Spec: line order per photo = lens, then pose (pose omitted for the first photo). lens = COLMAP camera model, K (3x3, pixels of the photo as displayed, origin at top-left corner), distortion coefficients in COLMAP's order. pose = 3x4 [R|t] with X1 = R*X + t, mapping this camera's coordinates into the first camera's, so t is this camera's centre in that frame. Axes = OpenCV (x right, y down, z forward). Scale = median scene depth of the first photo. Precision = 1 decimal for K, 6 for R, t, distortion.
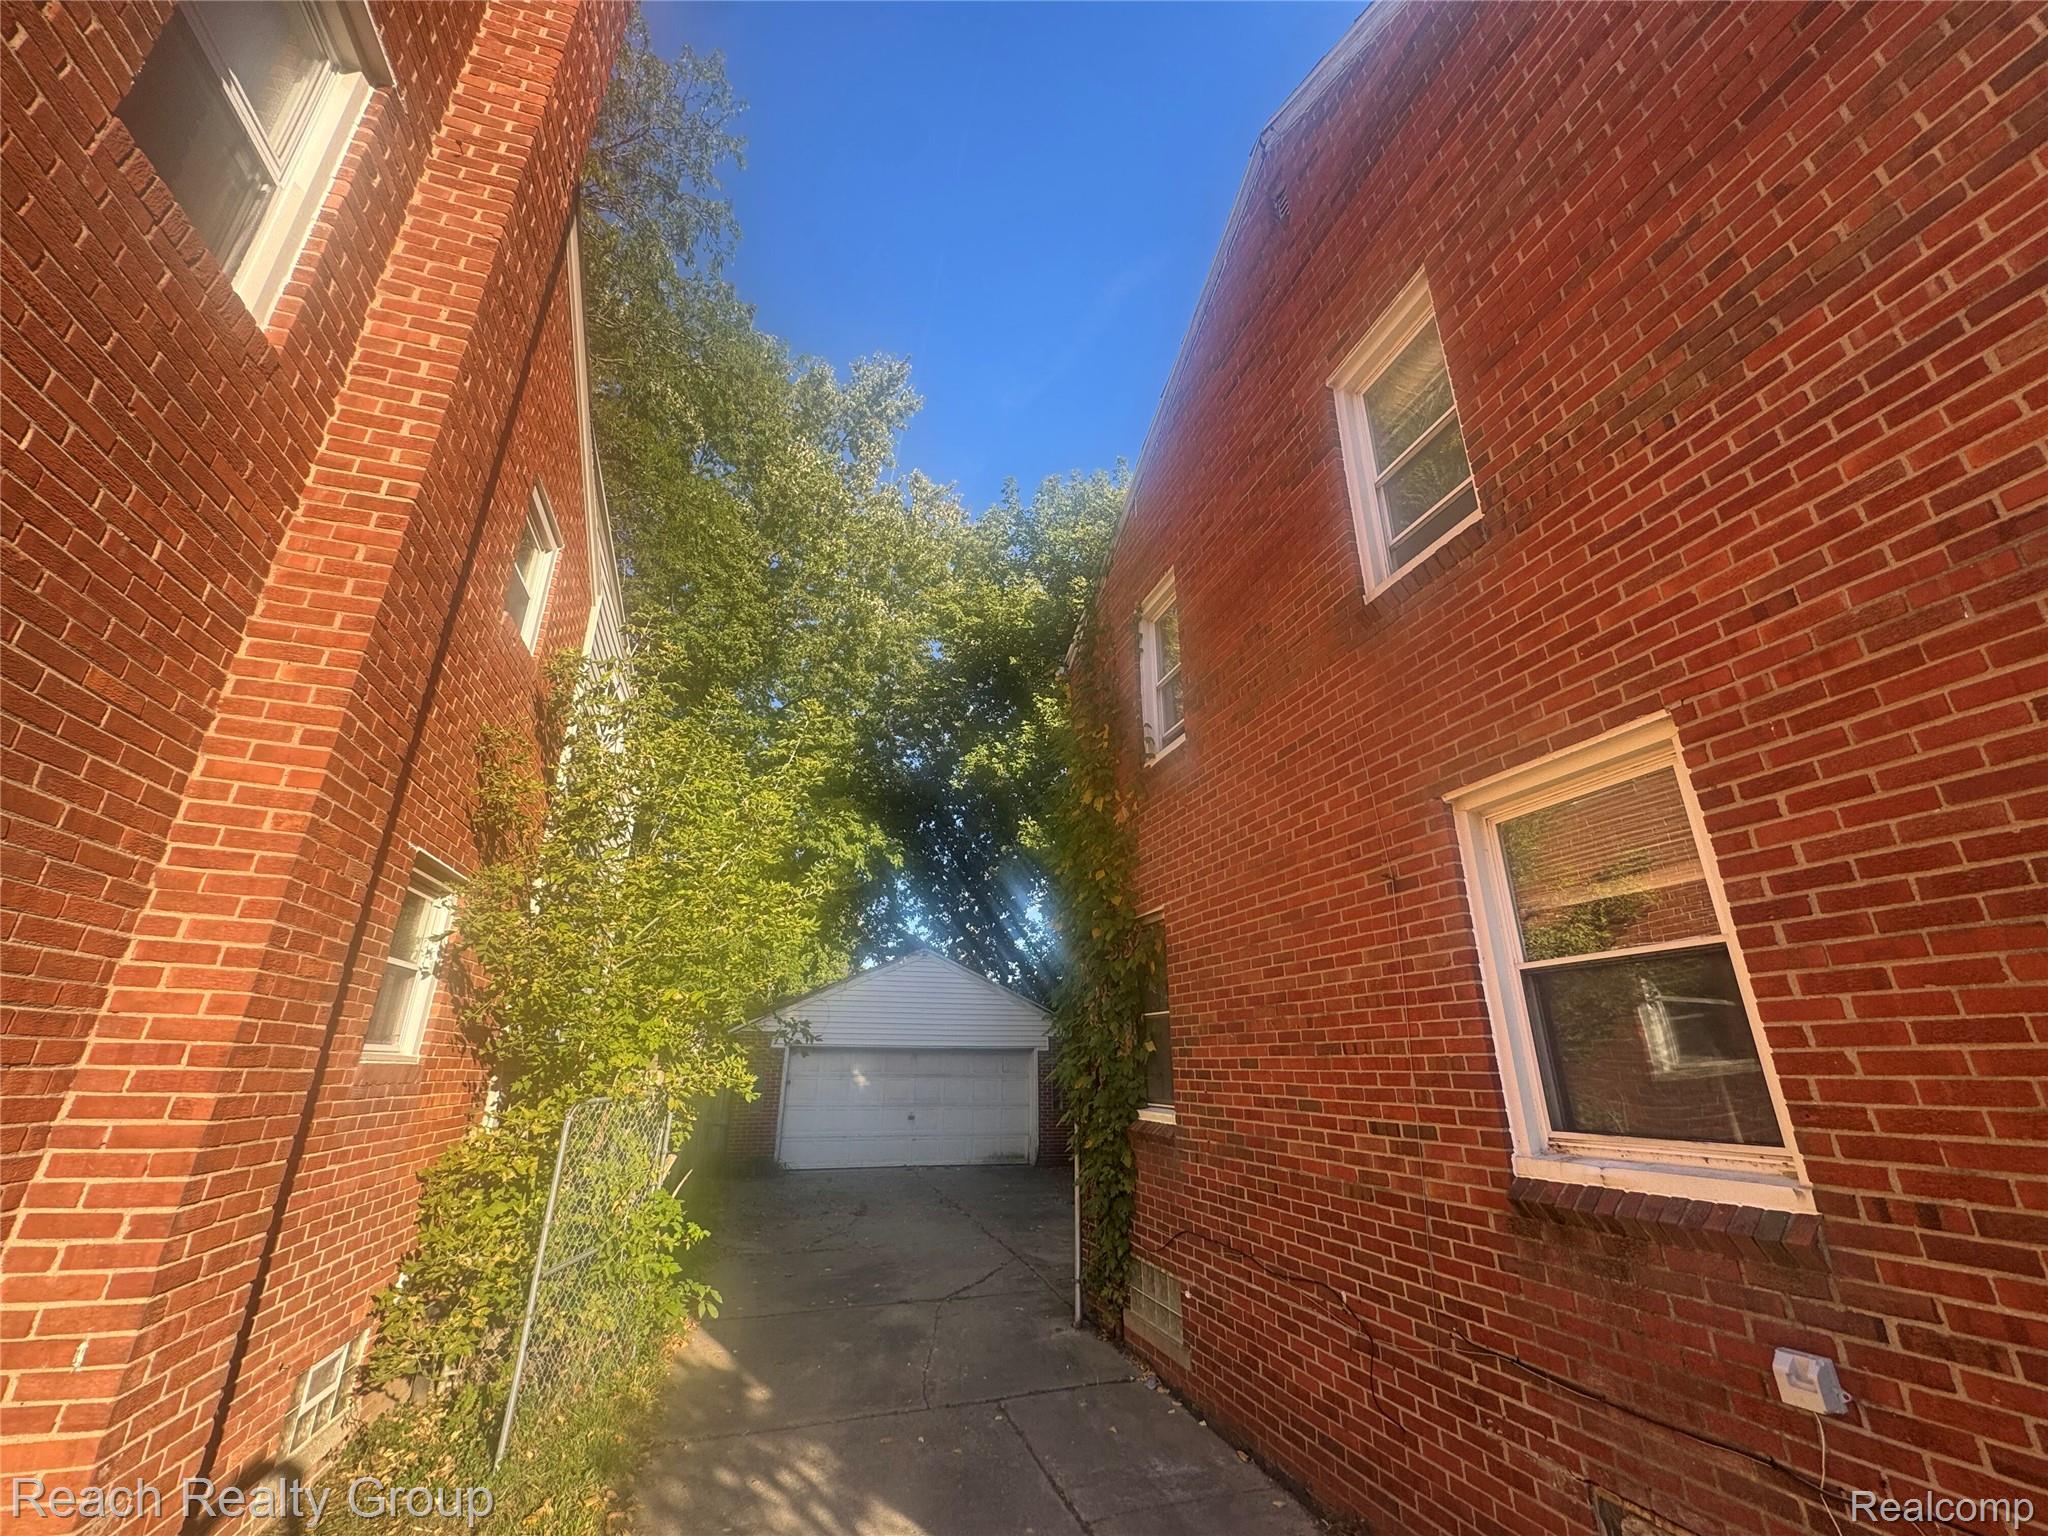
lens RADIAL K [[820.2, 0, 1024.0], [0, 820.2, 768.0], [0, 0, 1]] dist [-0.000109, -0.000023]
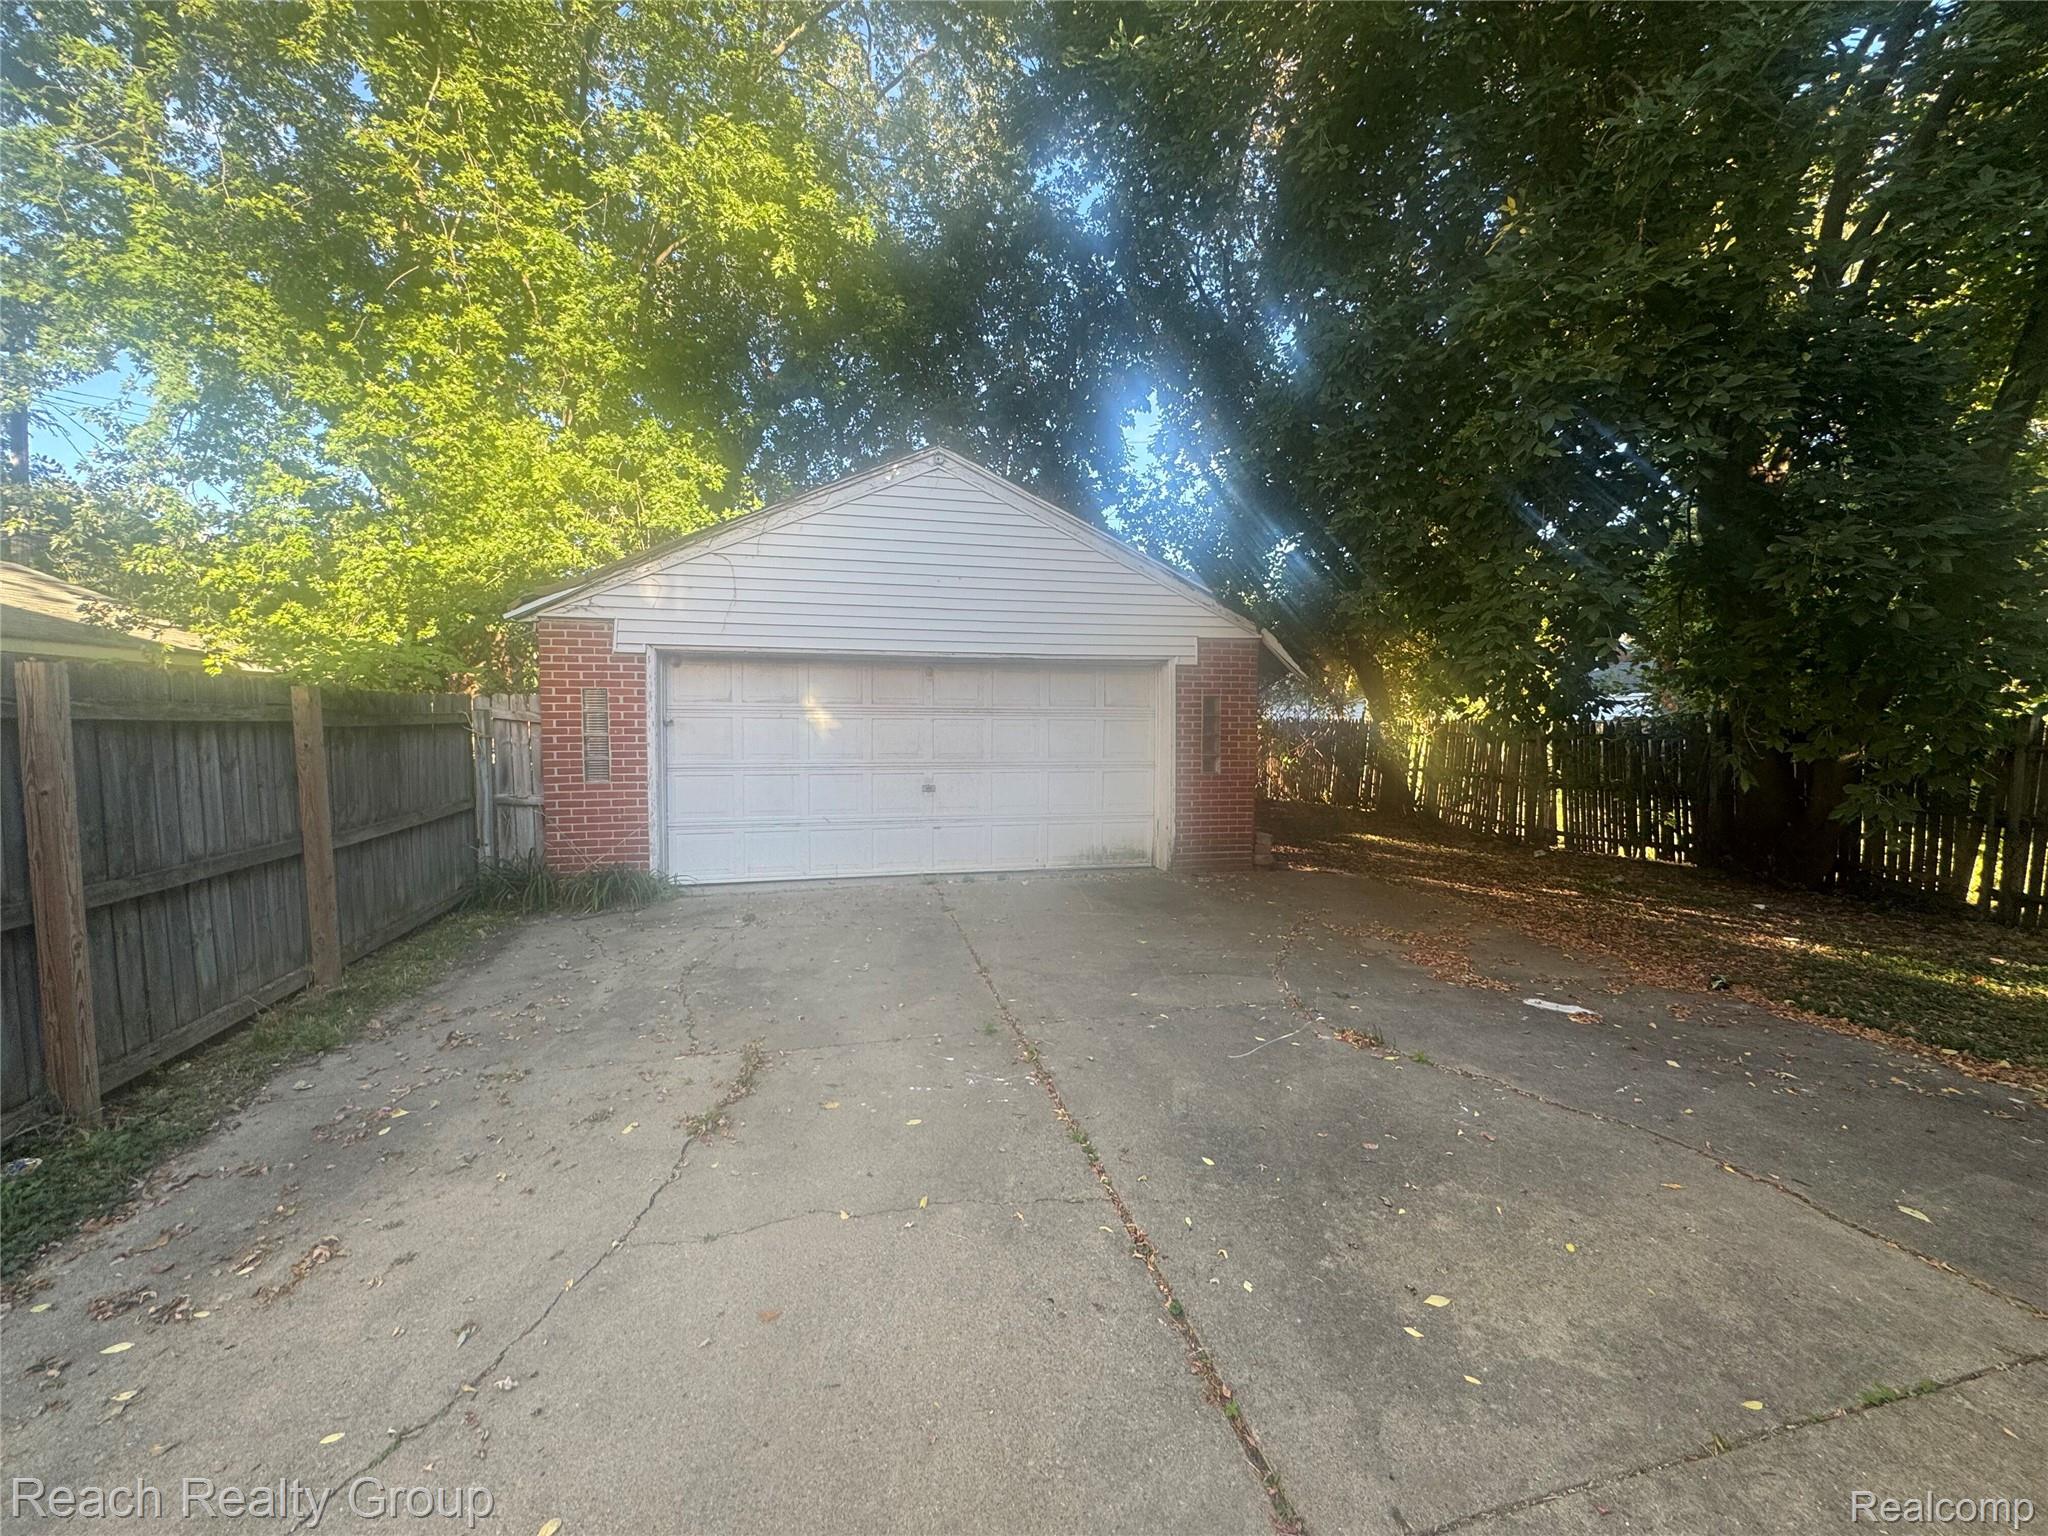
lens RADIAL K [[820.2, 0, 1024.0], [0, 820.2, 768.0], [0, 0, 1]] dist [-0.000109, -0.000023]
pose [[0.997771, 0.004779, -0.066553, -0.044115], [0.023376, 0.909179, 0.415748, 0.202744], [0.062496, -0.416377, 0.907041, 0.542199]]
